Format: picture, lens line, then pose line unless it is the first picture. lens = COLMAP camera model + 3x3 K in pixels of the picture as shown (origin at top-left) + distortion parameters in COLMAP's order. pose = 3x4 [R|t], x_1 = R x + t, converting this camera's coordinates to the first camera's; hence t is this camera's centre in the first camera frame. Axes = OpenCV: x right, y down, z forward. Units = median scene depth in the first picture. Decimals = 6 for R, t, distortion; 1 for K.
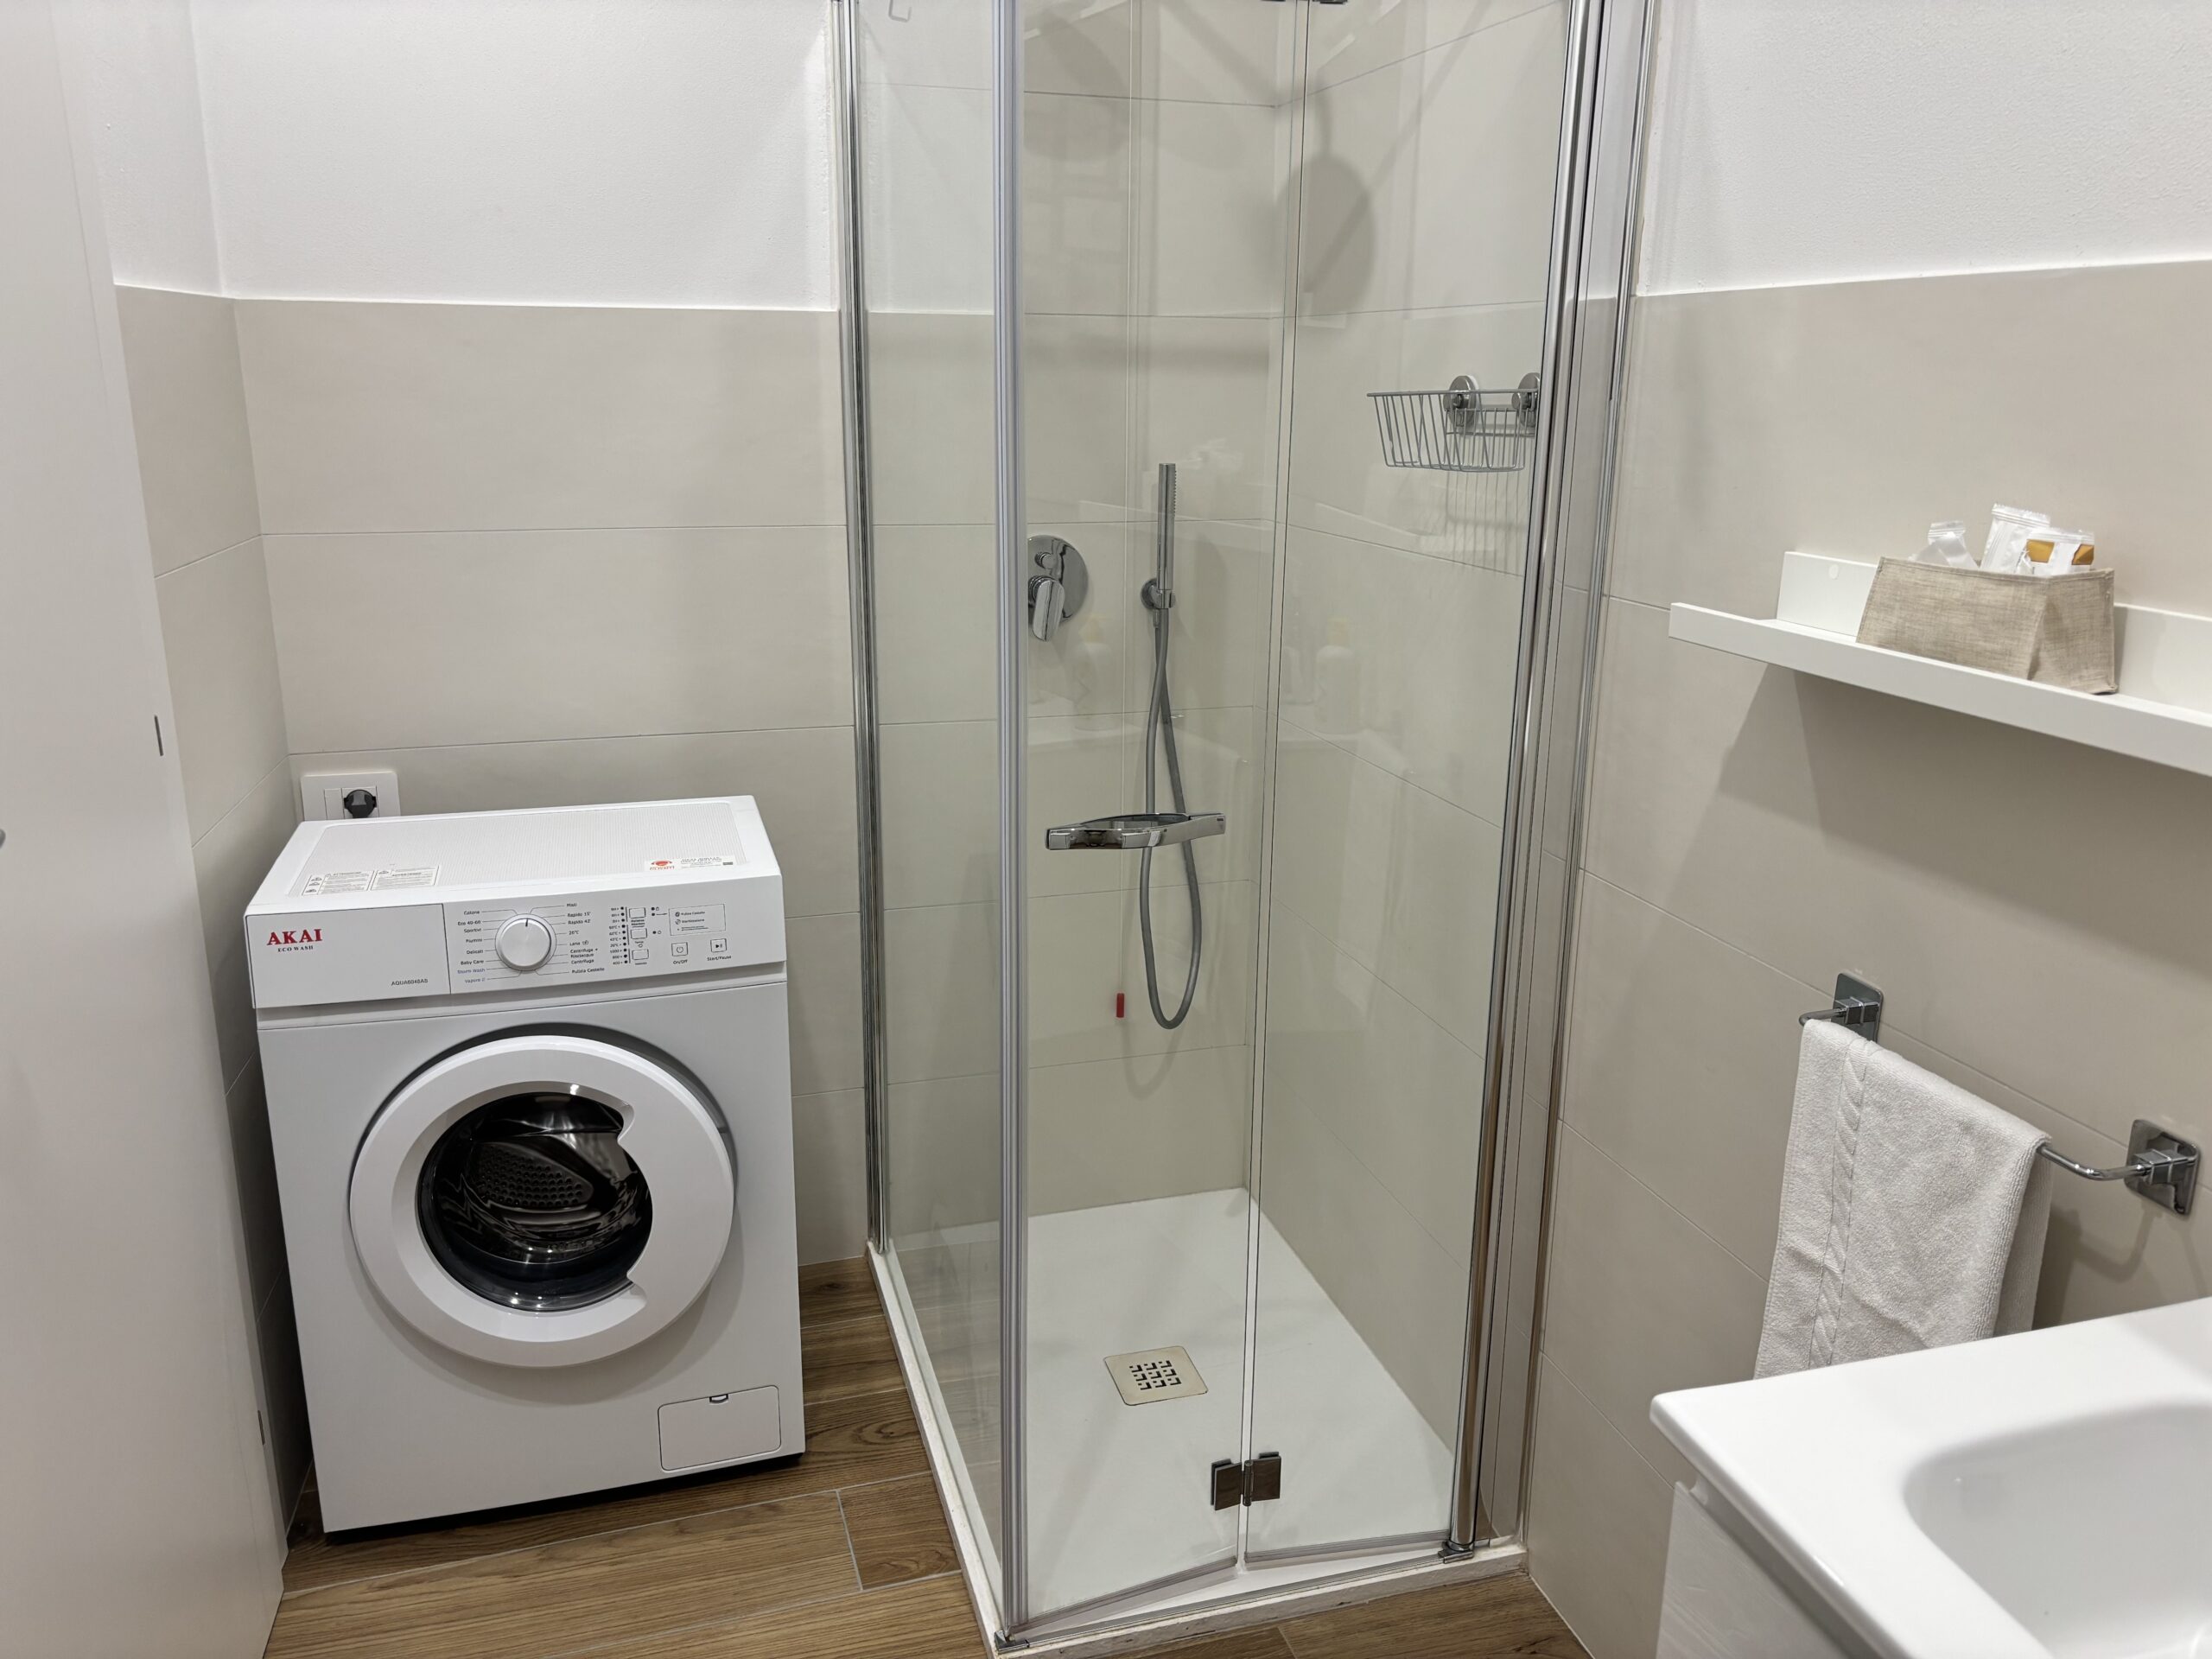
lens RADIAL K [[1667.1, 0, 1106.0], [0, 1667.1, 829.5], [0, 0, 1]] dist [0.011568, 0.001711]
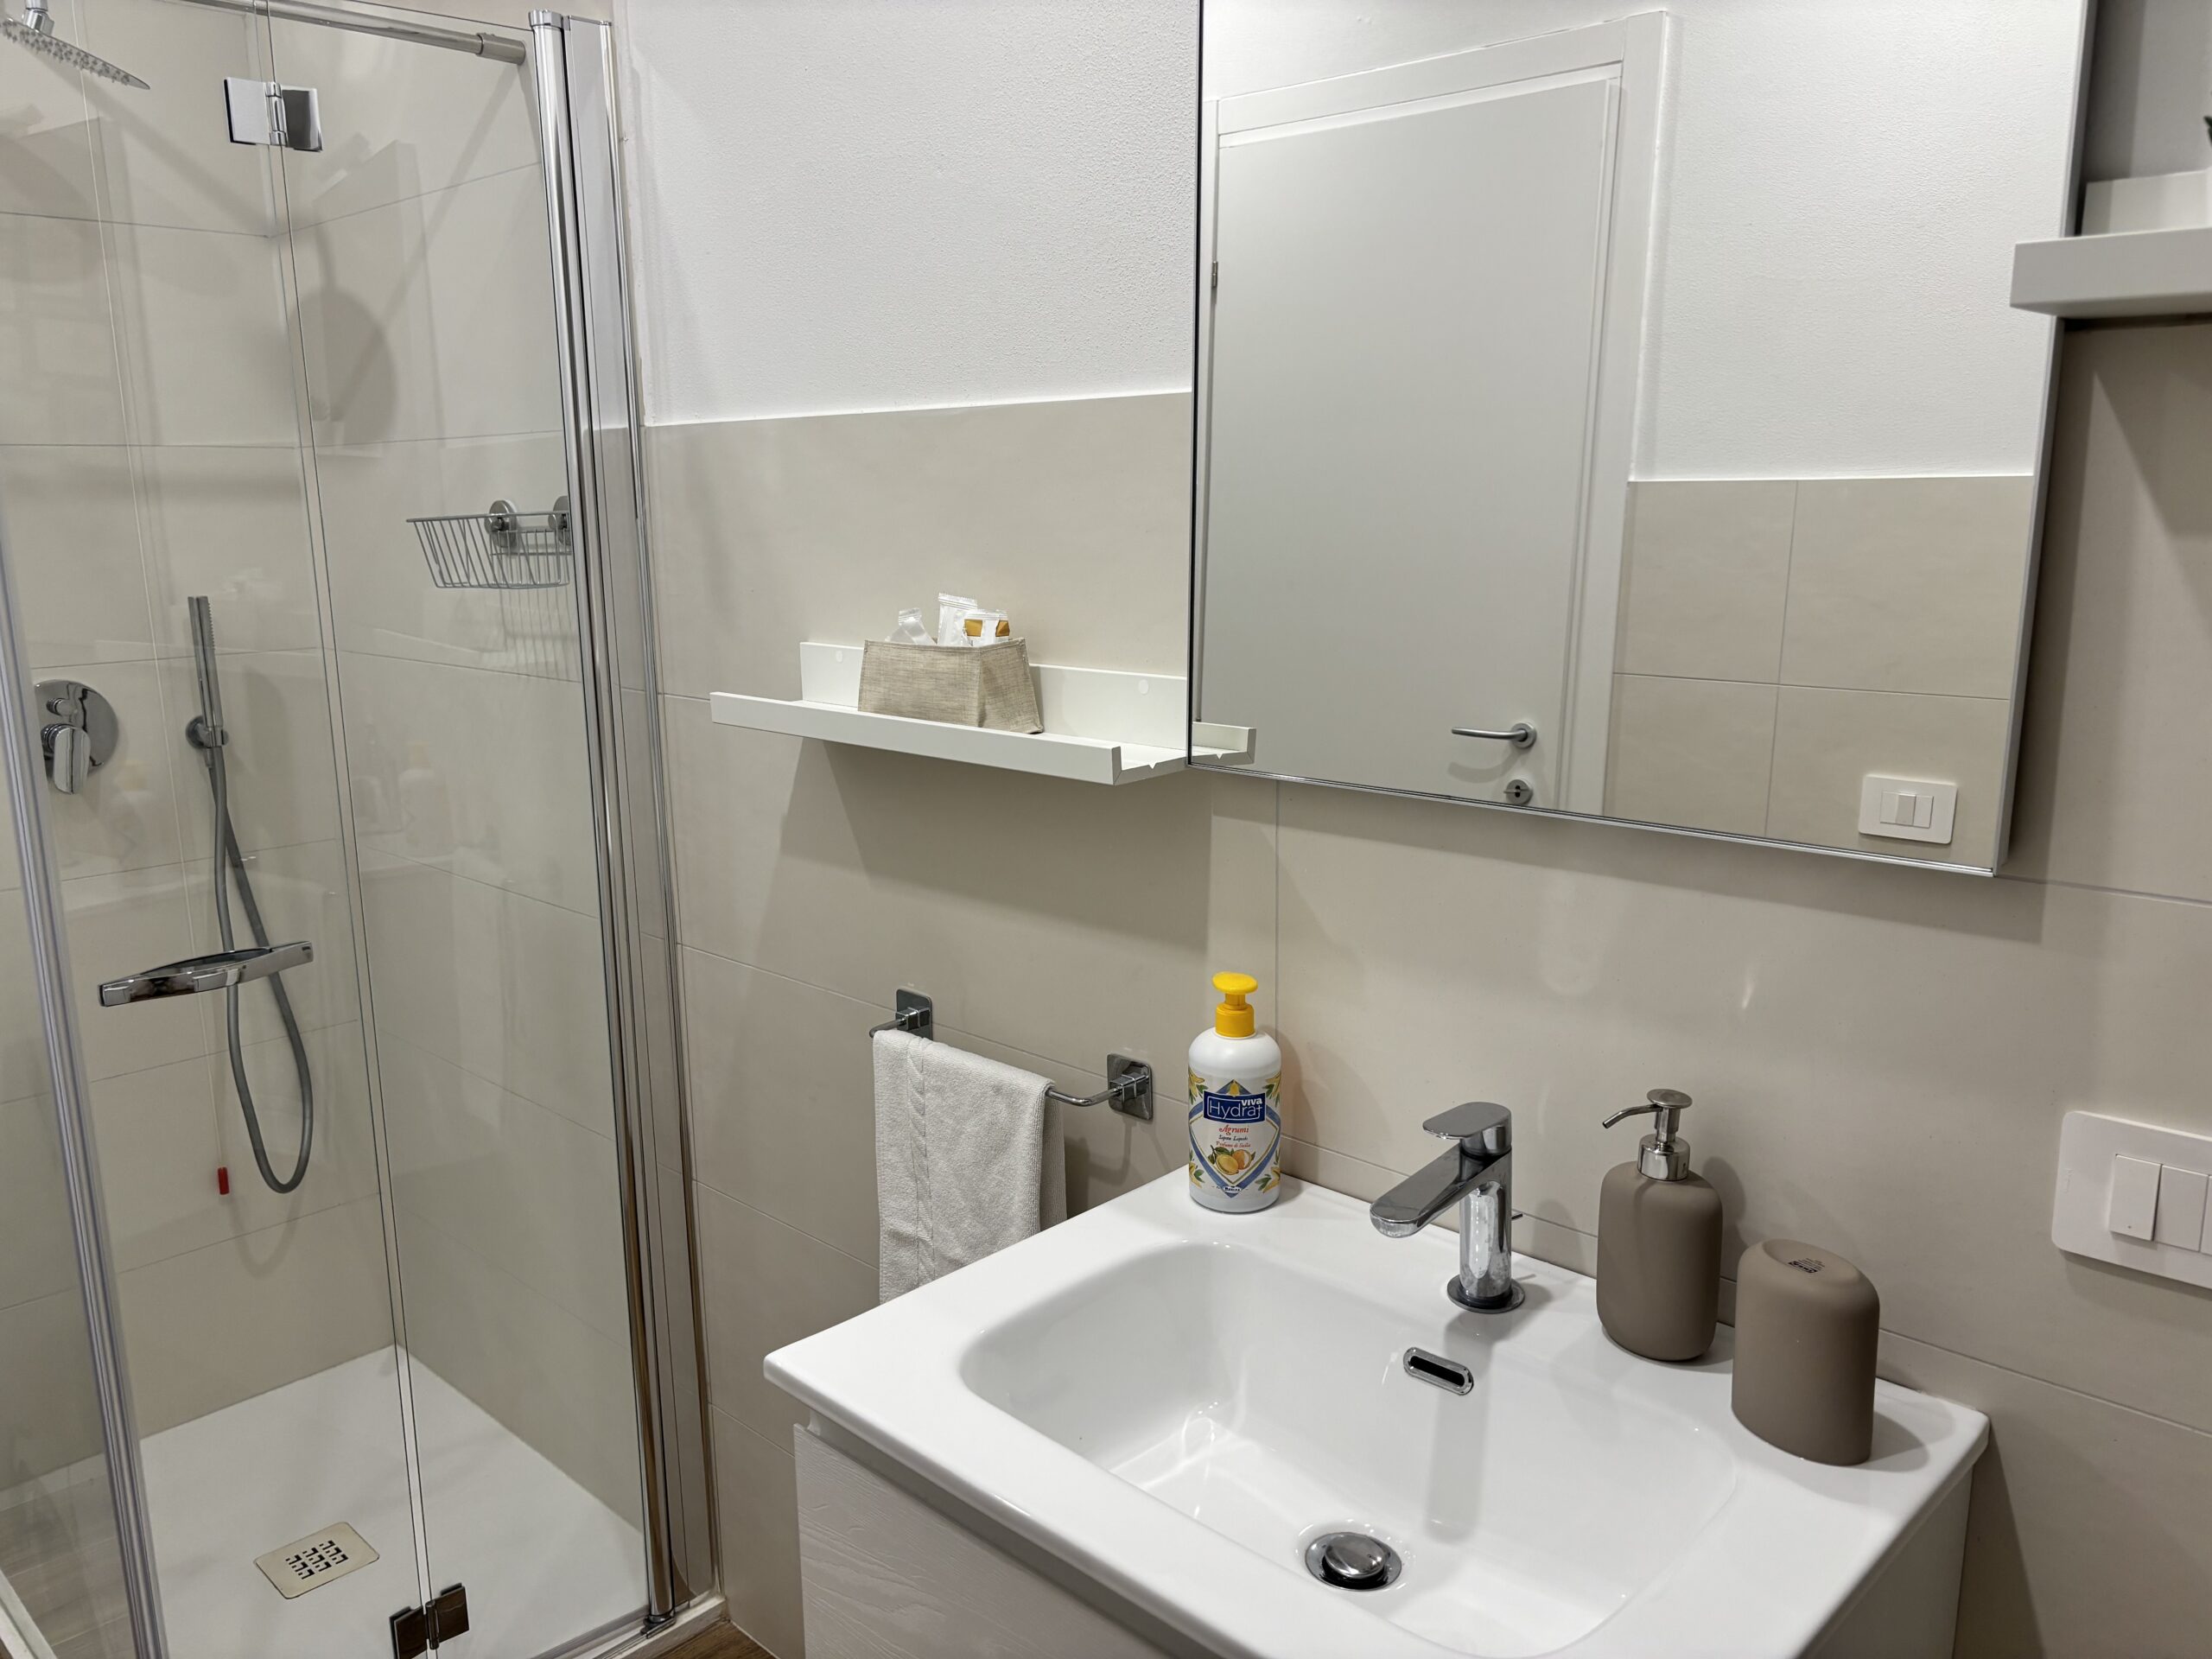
lens RADIAL K [[1604.9, 0, 1072.4], [0, 1604.9, 830.3], [0, 0, 1]] dist [0.068175, -0.087574]
pose [[0.865809, -0.120162, 0.485732, 0.004303], [0.150890, 0.988247, -0.024483, 0.017262], [-0.477081, 0.094490, 0.873765, -0.058290]]
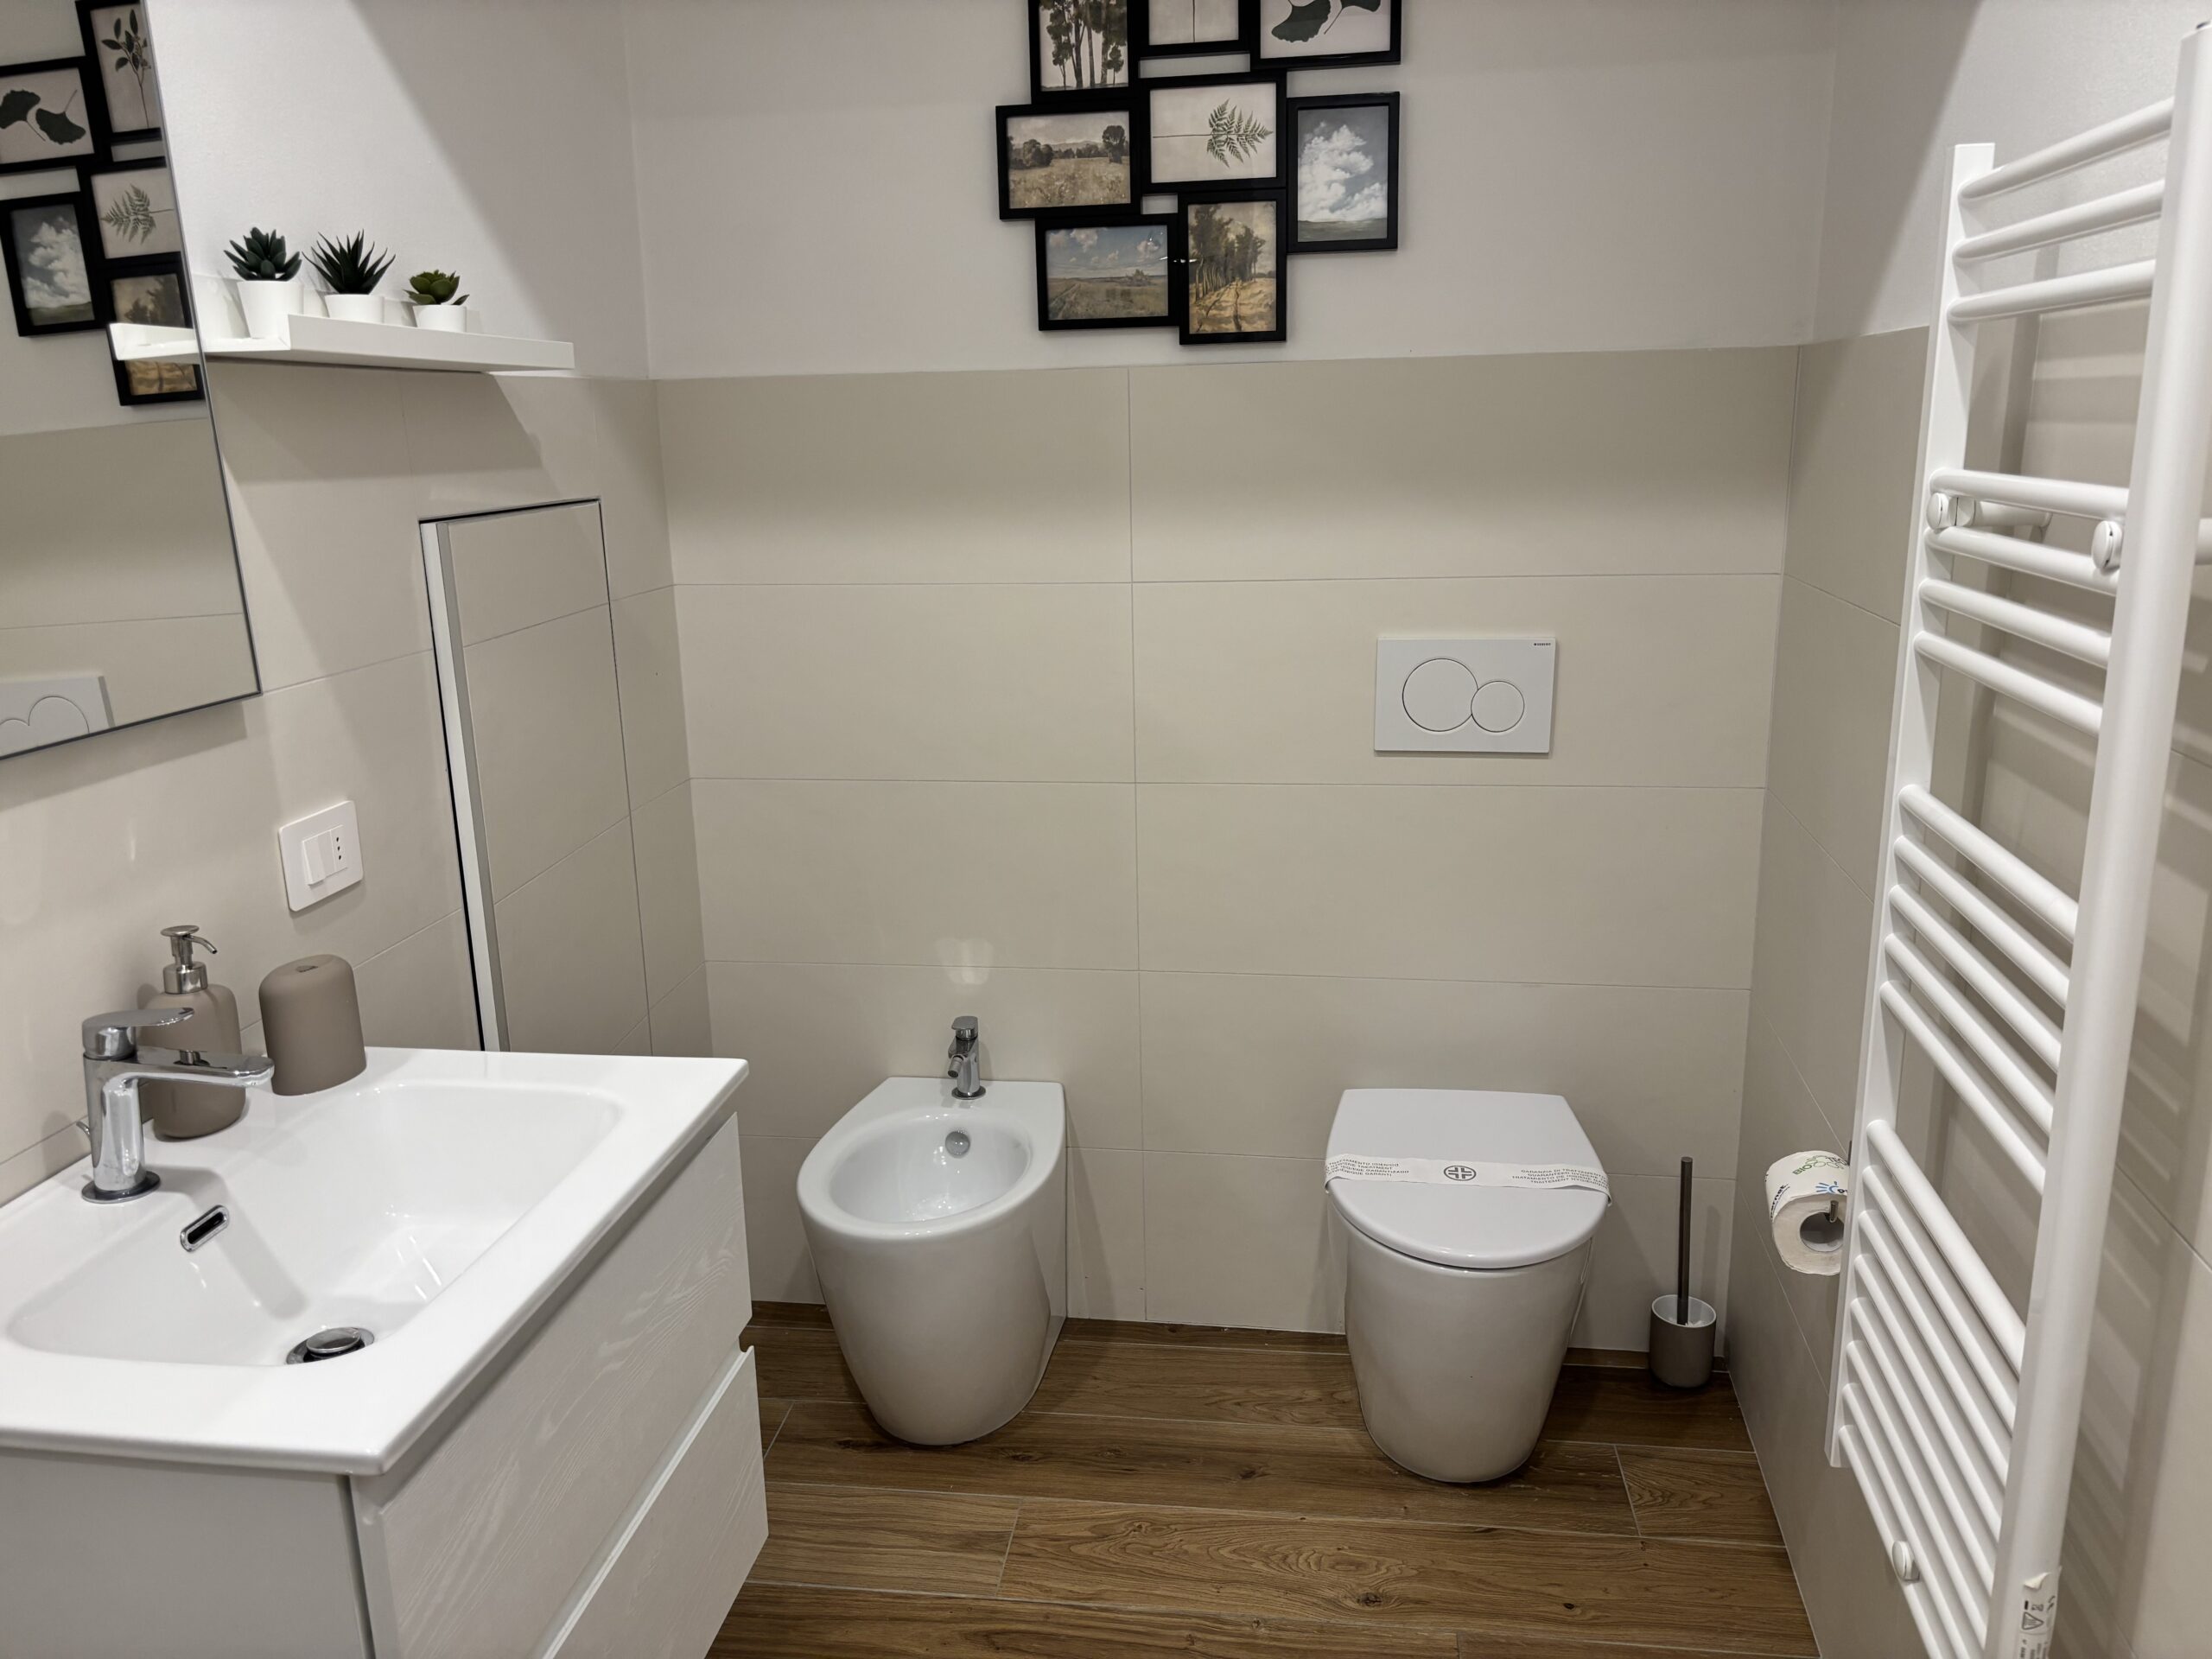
lens RADIAL K [[1668.2, 0, 1106.0], [0, 1668.2, 829.5], [0, 0, 1]] dist [-0.013180, -0.002191]
pose [[-0.912913, -0.089274, 0.398272, -0.186258], [0.118175, 0.876178, 0.467277, -0.171714], [-0.390673, 0.473648, -0.789324, 0.604796]]
